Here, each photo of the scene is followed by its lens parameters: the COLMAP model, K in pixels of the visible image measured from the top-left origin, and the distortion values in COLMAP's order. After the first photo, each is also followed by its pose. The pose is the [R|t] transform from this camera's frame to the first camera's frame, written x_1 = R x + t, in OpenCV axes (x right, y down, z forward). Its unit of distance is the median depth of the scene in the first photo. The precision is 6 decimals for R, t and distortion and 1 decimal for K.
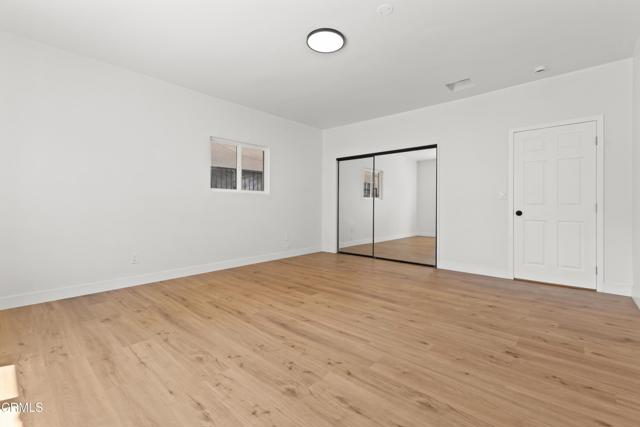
lens RADIAL K [[281.4, 0, 318.9], [0, 281.4, 206.9], [0, 0, 1]] dist [0.013294, -0.000754]
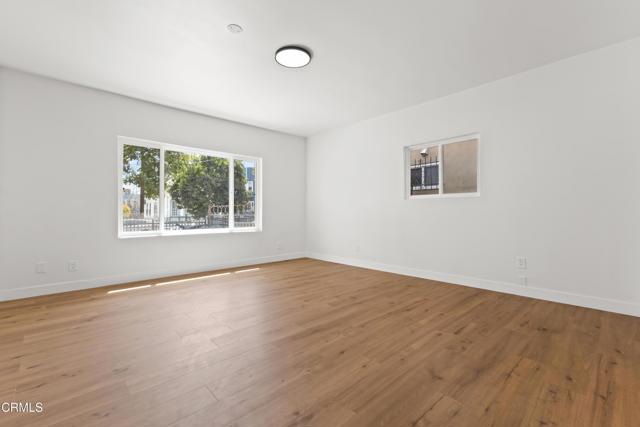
lens RADIAL K [[281.4, 0, 319.3], [0, 281.4, 212.6], [0, 0, 1]] dist [0.013294, -0.000754]
pose [[-0.094330, 0.000121, -0.995541, 0.902554], [-0.002531, 0.999997, 0.000362, -0.004159], [0.995538, 0.002554, -0.094329, 1.010408]]
